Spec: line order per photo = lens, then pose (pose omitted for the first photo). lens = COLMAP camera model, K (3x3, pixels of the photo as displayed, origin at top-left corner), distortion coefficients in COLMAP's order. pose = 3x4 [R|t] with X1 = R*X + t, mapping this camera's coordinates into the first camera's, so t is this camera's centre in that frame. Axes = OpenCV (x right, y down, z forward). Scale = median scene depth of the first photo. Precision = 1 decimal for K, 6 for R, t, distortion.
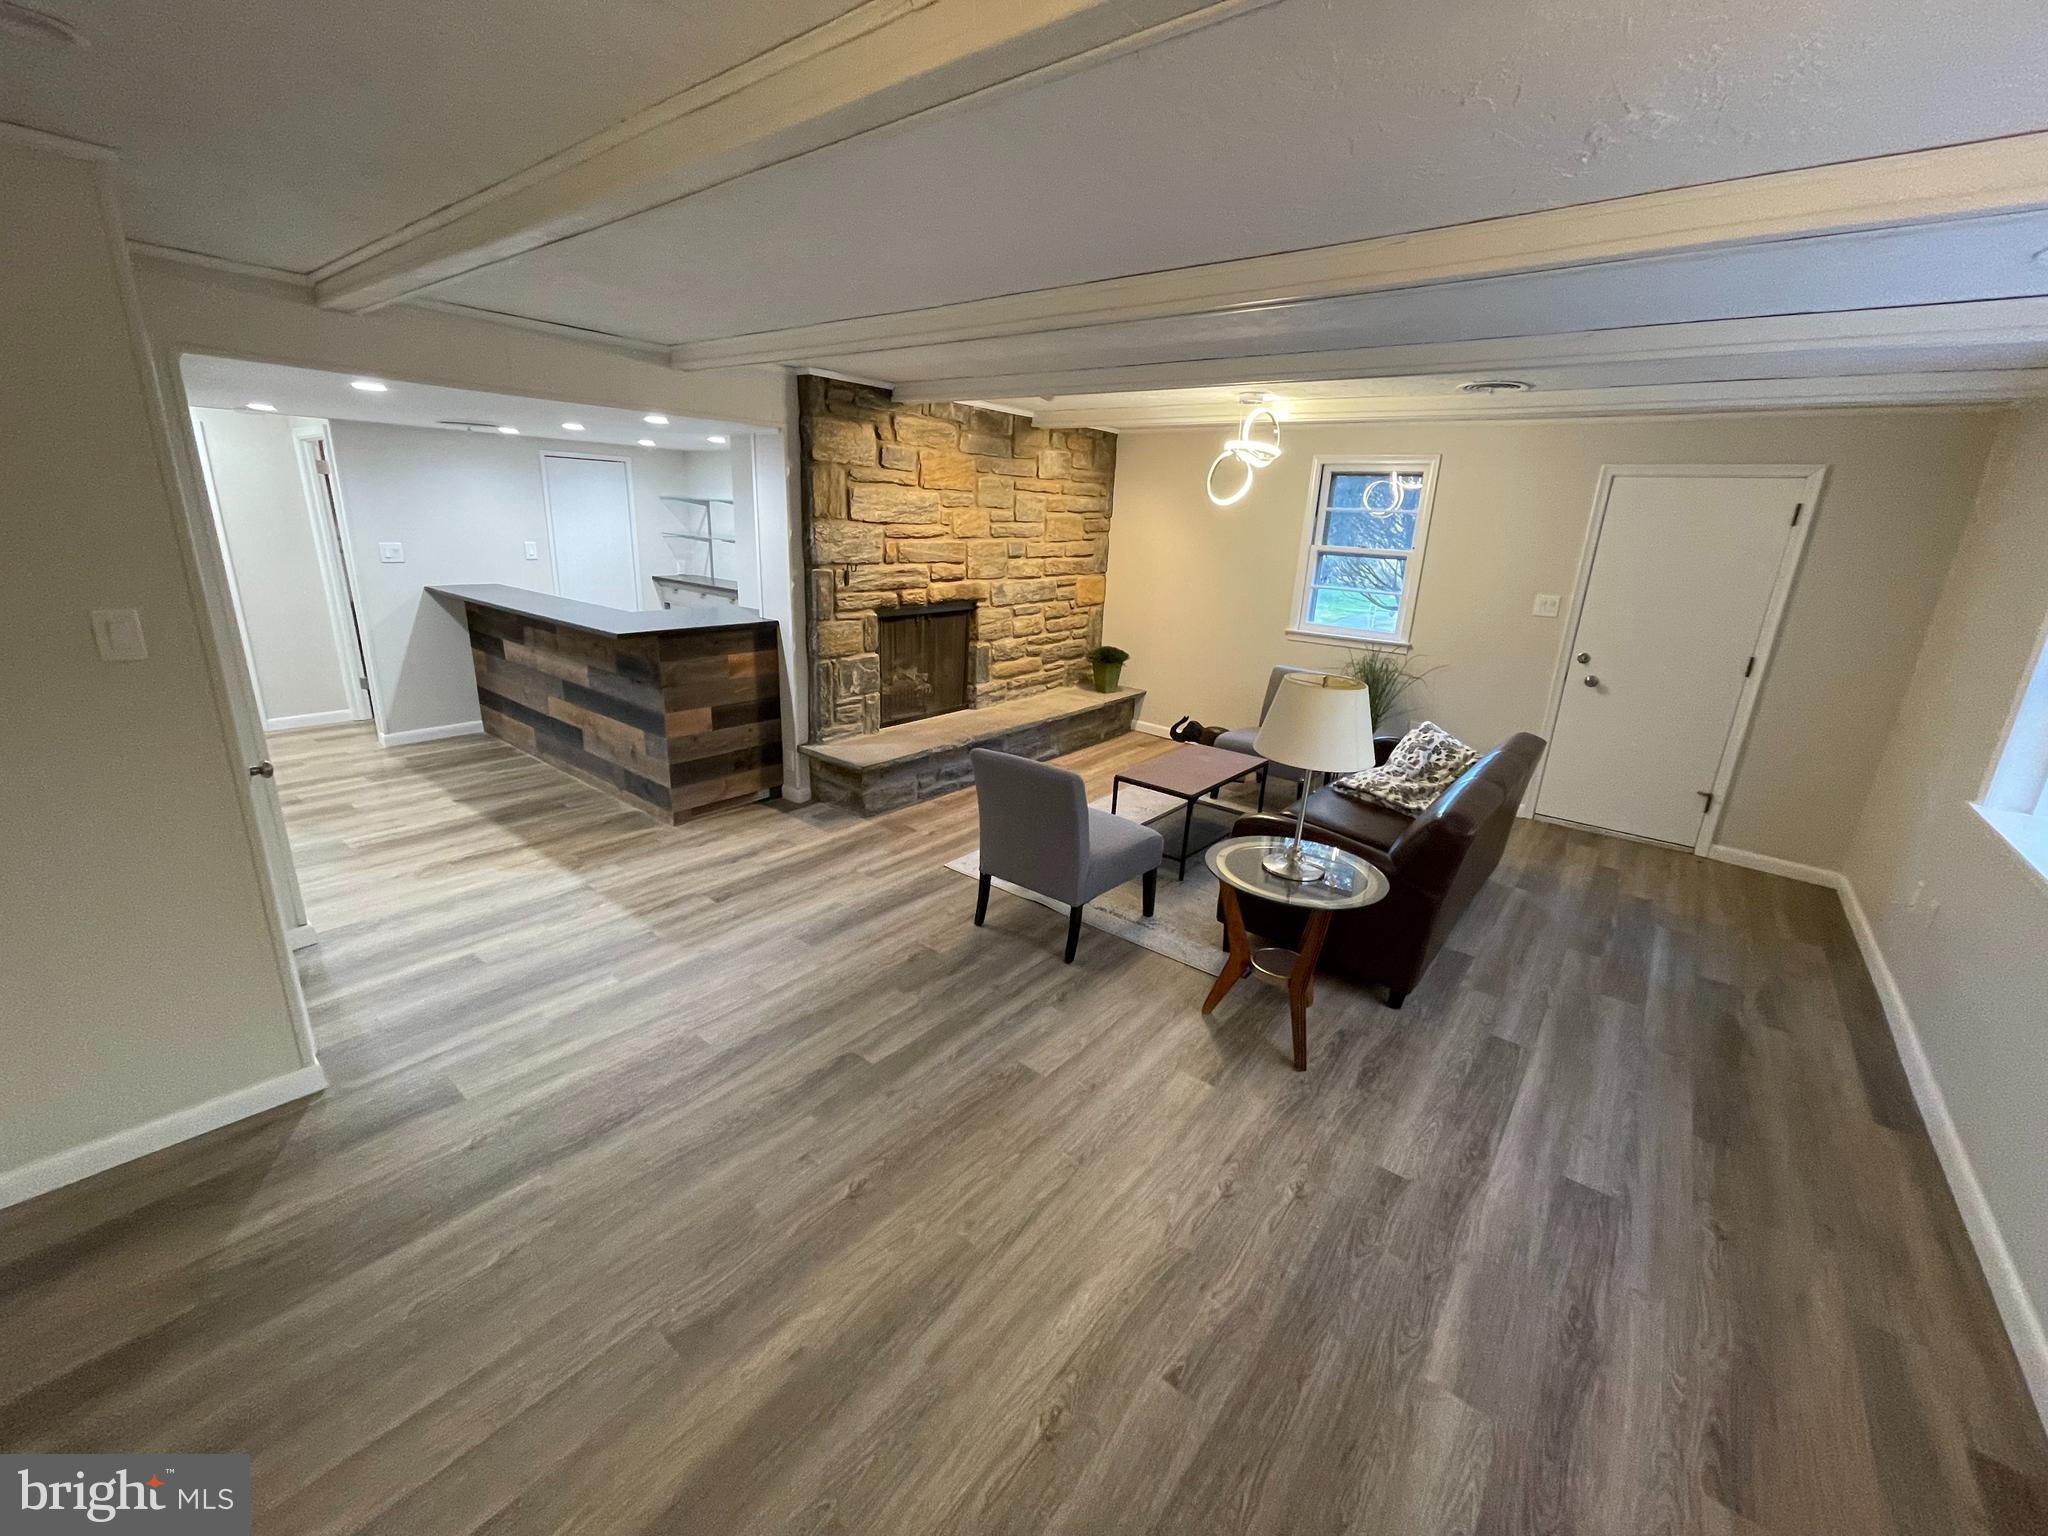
lens RADIAL K [[813.7, 0, 1024.0], [0, 813.7, 768.0], [0, 0, 1]] dist [0.000259, -0.000150]
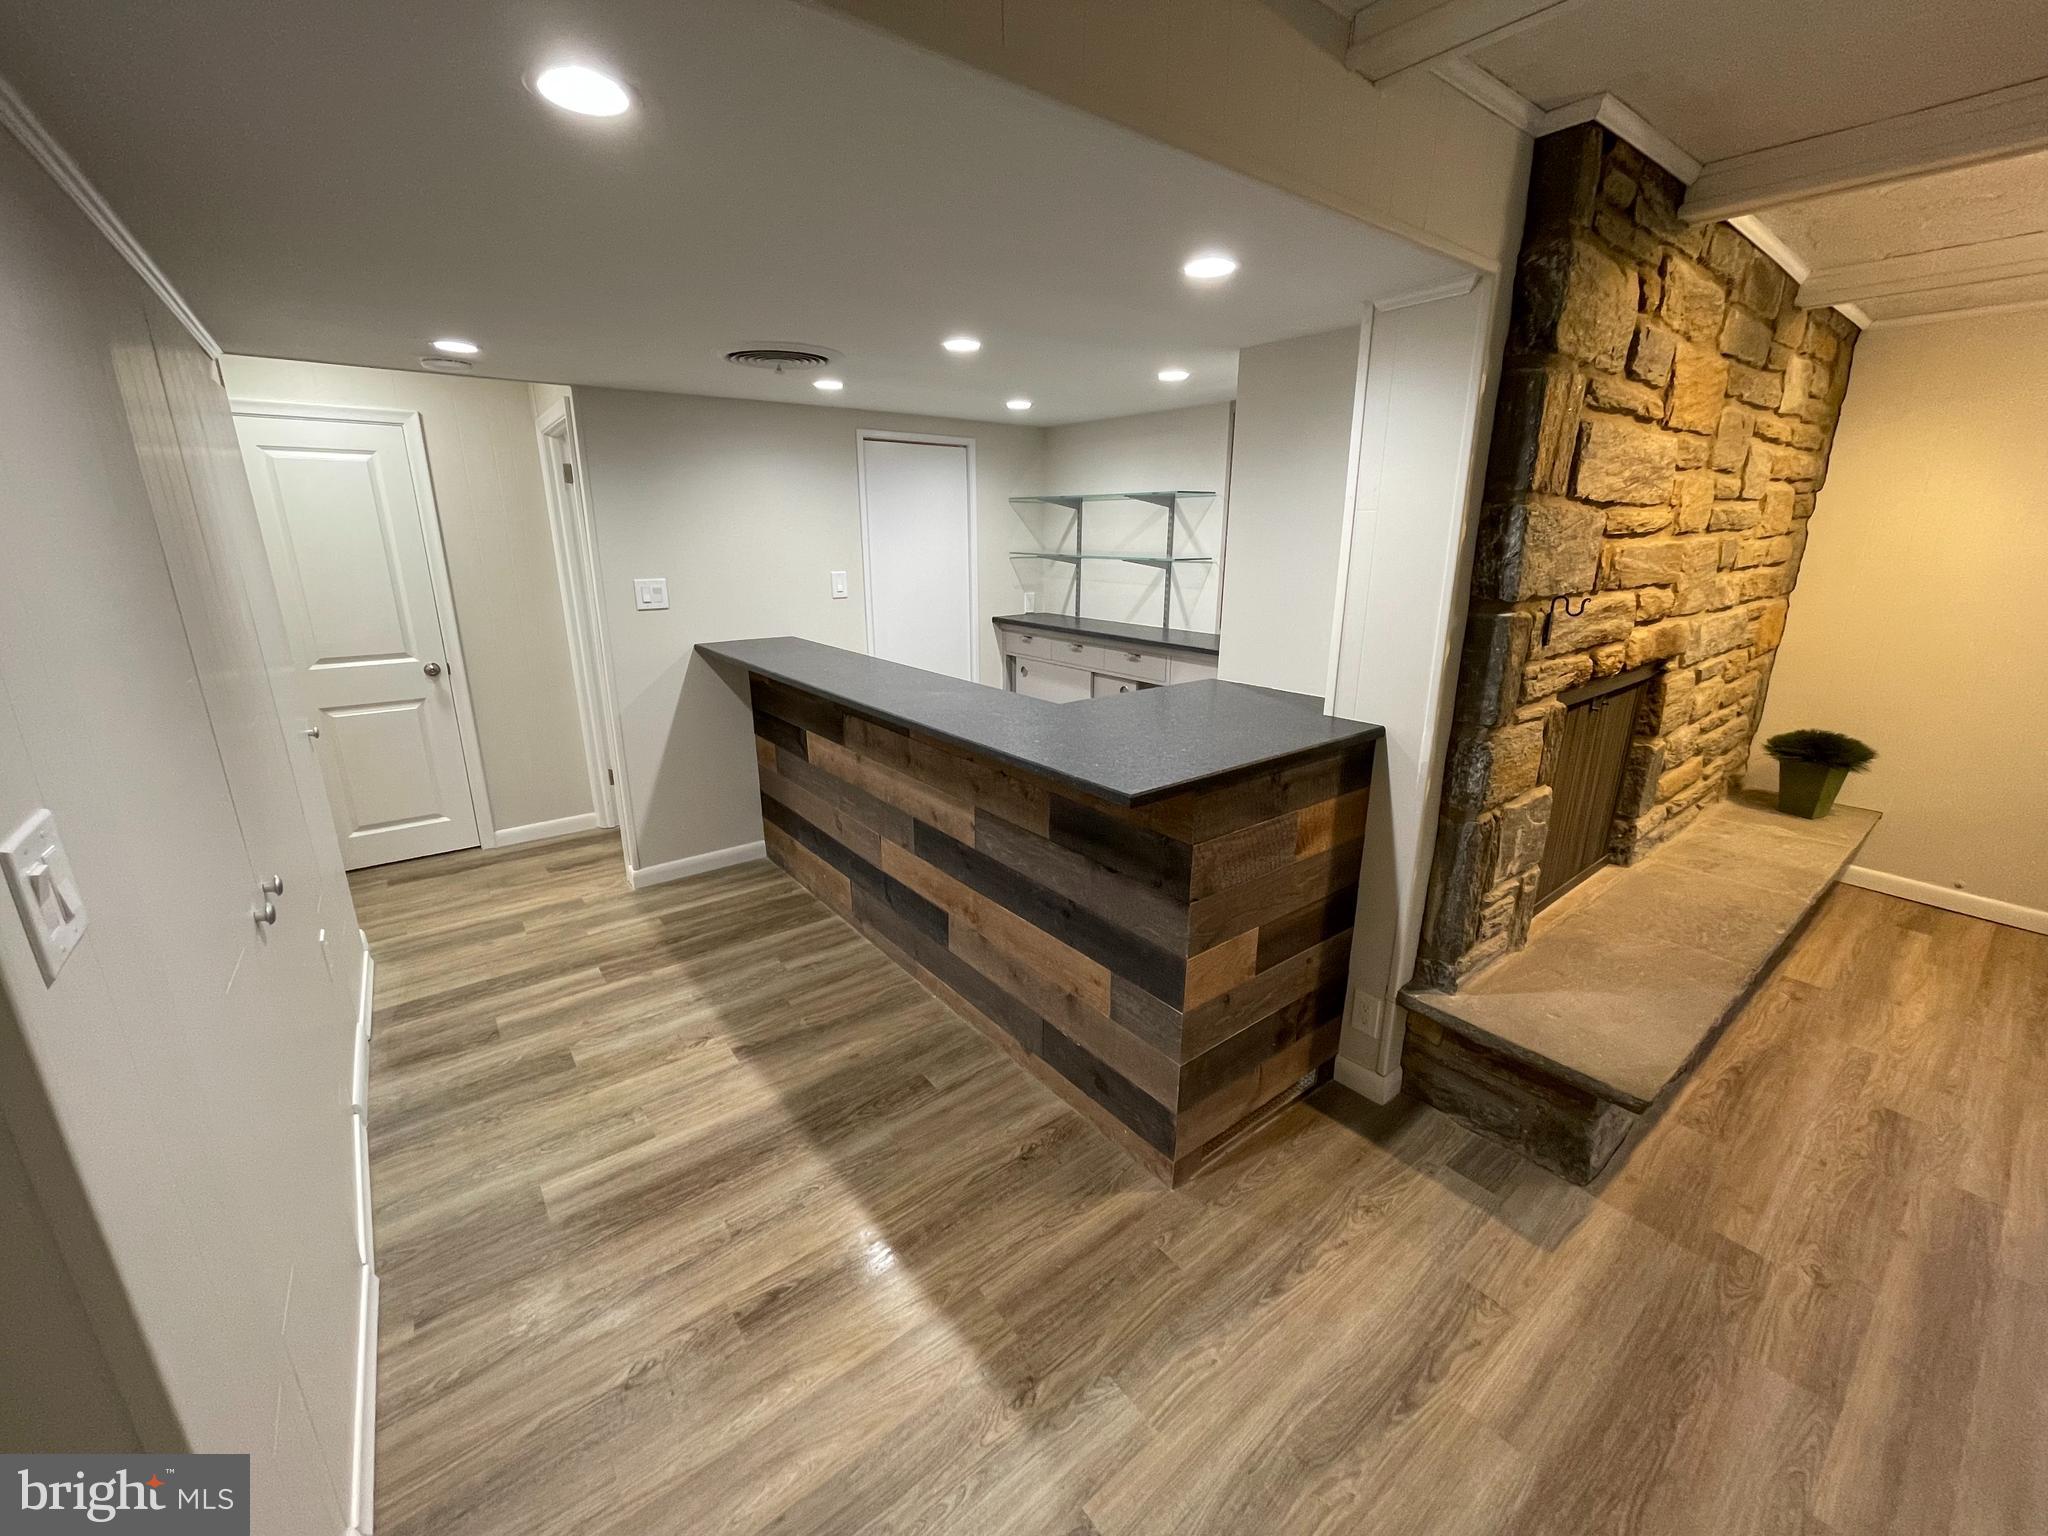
lens RADIAL K [[819.0, 0, 1029.9], [0, 819.0, 766.4], [0, 0, 1]] dist [0.010830, -0.000297]
pose [[0.973428, 0.022960, -0.227839, -0.356449], [-0.027910, 0.999439, -0.018530, -0.132587], [0.227285, 0.024396, 0.973523, 0.465494]]
